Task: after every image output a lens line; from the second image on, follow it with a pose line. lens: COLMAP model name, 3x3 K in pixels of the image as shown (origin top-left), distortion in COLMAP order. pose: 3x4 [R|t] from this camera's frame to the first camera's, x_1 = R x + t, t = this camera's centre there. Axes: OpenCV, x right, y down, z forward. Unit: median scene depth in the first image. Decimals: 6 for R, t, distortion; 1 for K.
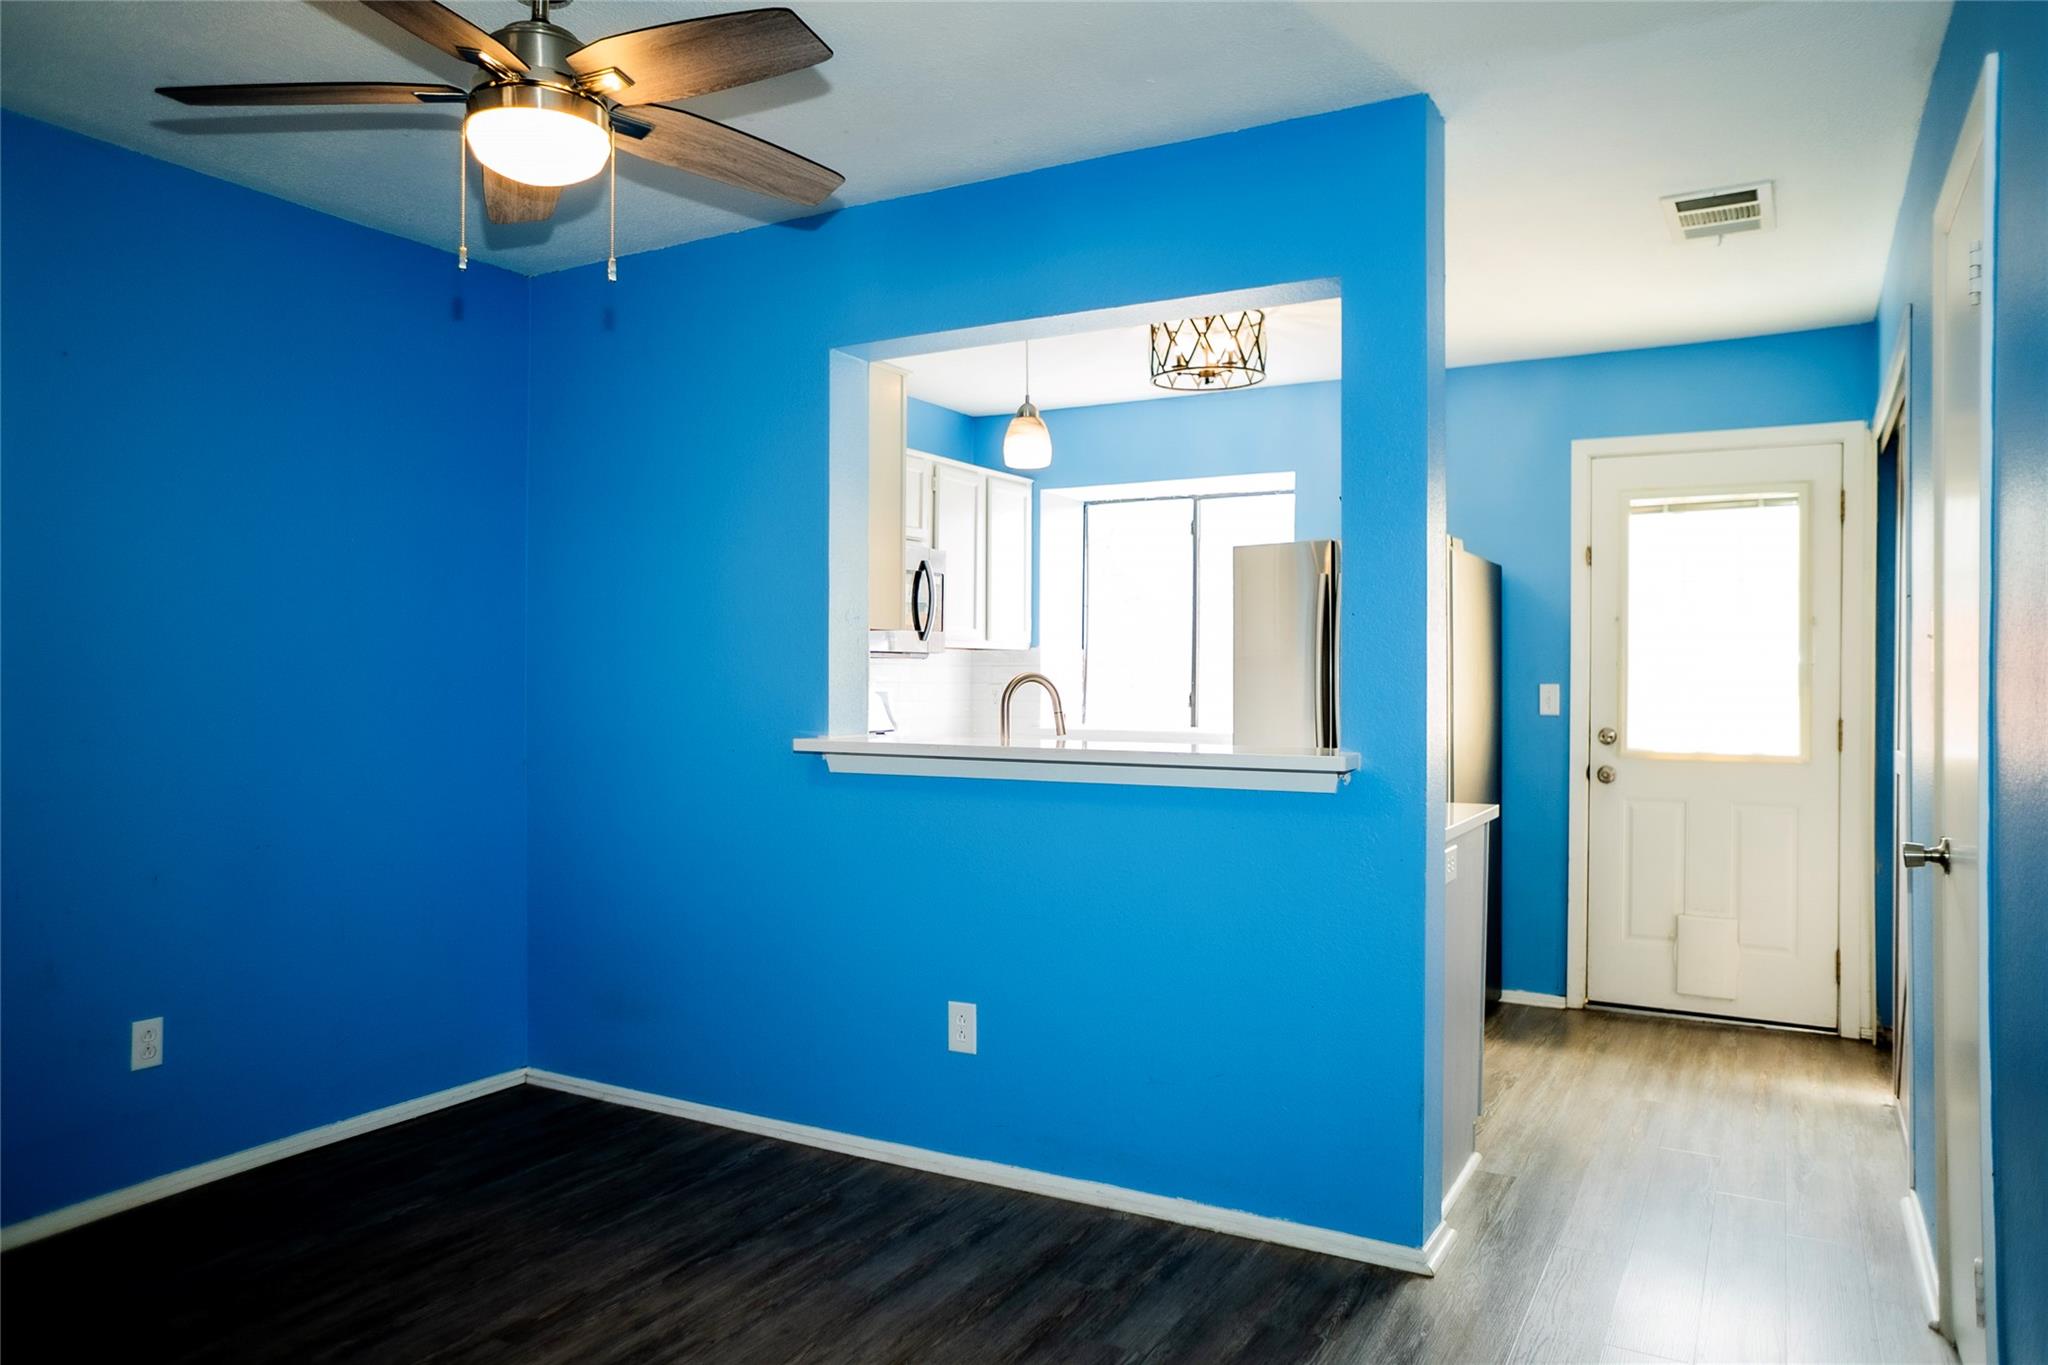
lens RADIAL K [[1393.8, 0, 1024.0], [0, 1393.8, 682.5], [0, 0, 1]] dist [-0.073302, 0.101173]
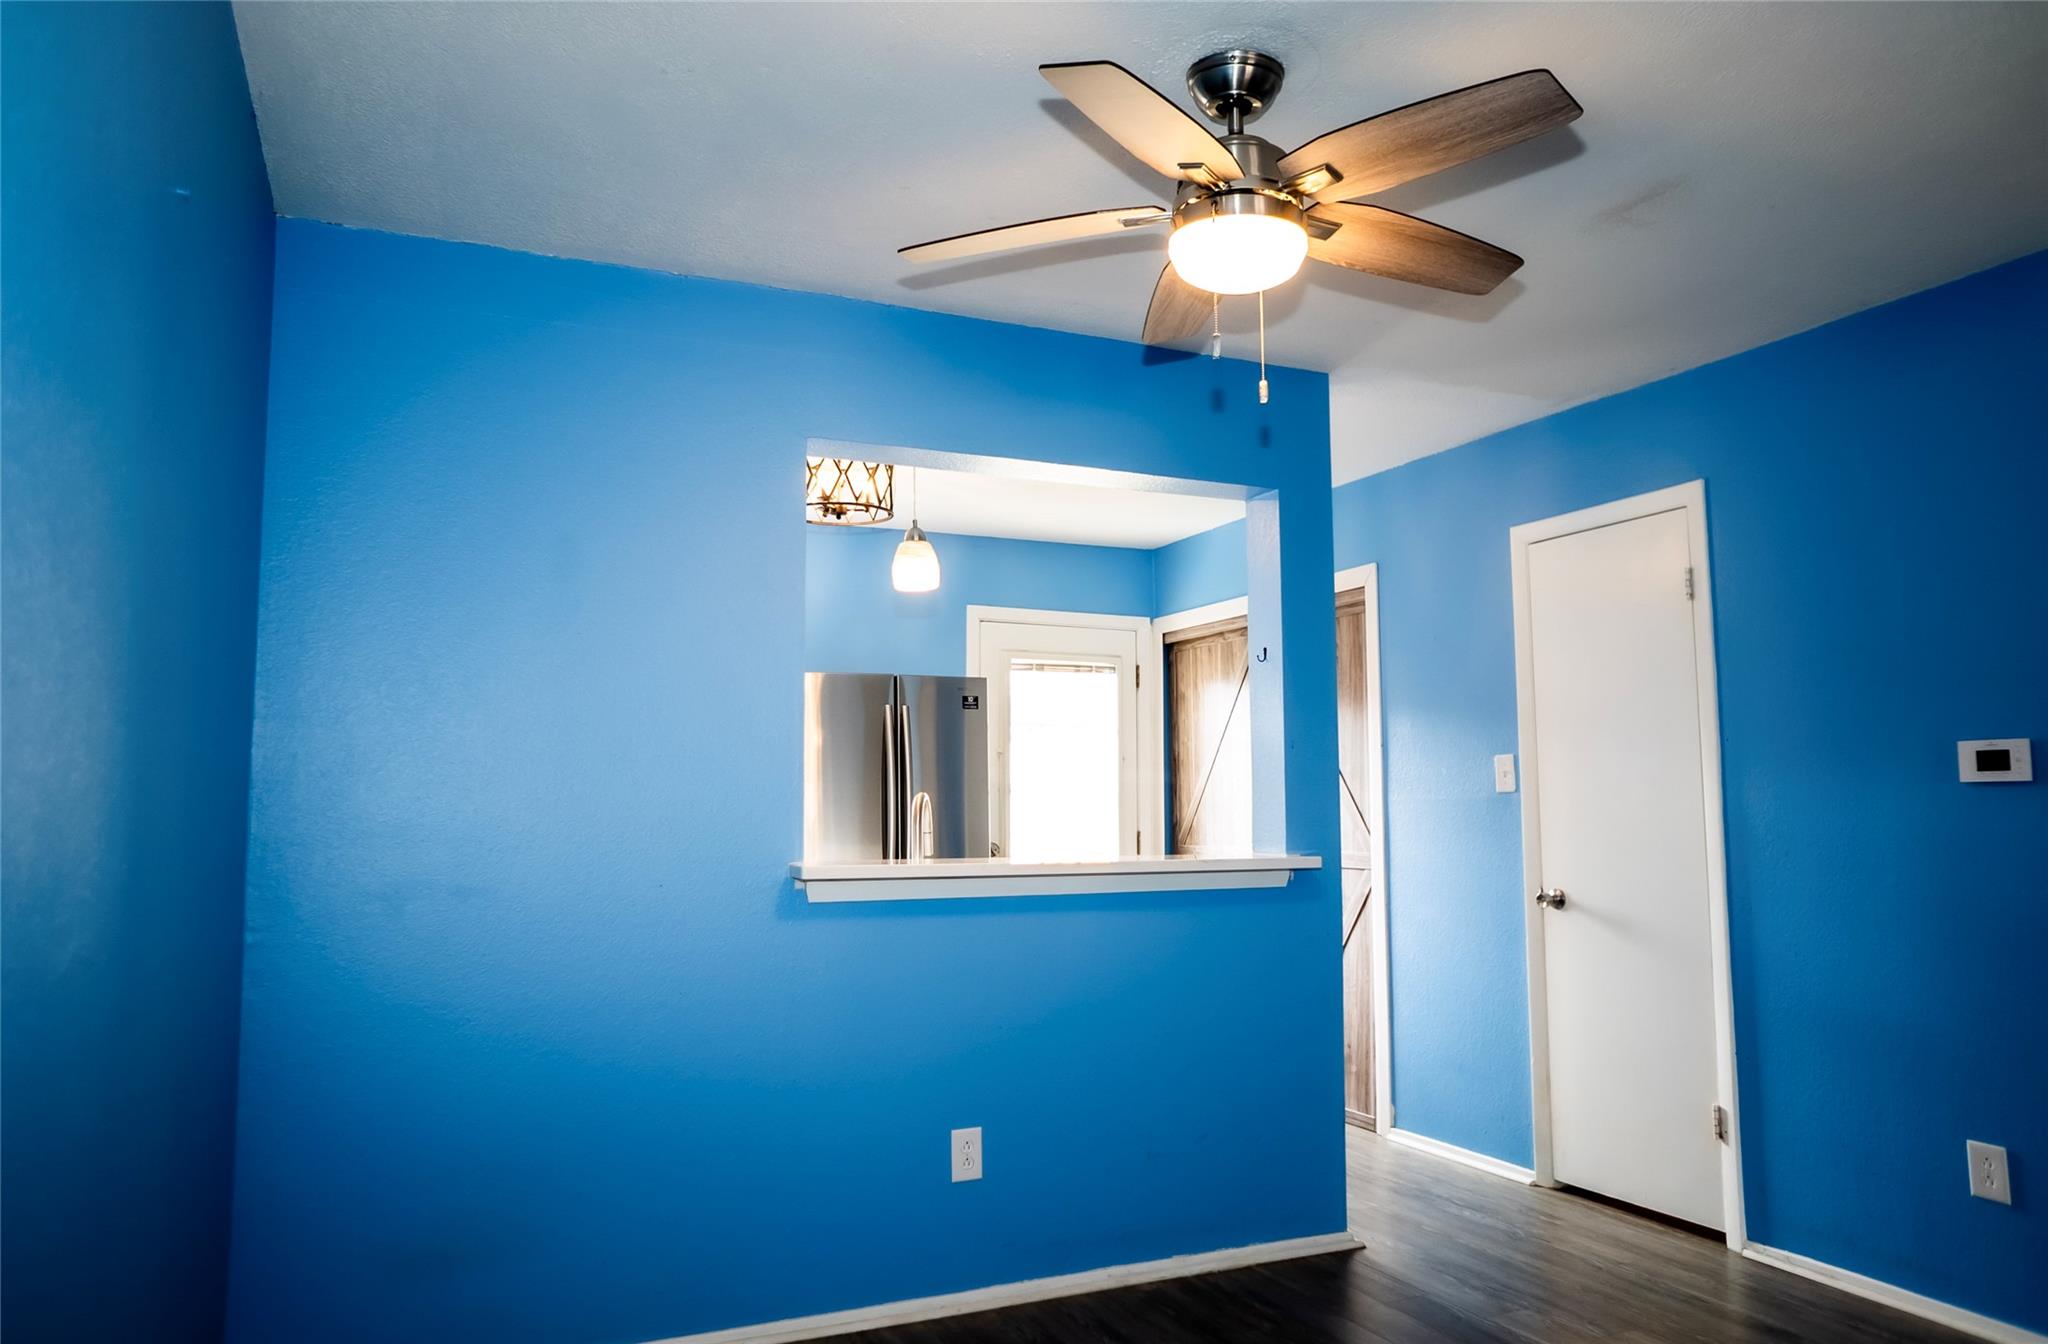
lens RADIAL K [[1376.8, 0, 1027.3], [0, 1376.8, 697.6], [0, 0, 1]] dist [-0.008573, -0.001075]
pose [[0.583132, 0.061072, 0.810079, -0.620375], [0.005699, 0.996838, -0.079254, 0.002966], [-0.812358, 0.050832, 0.580940, 0.287565]]
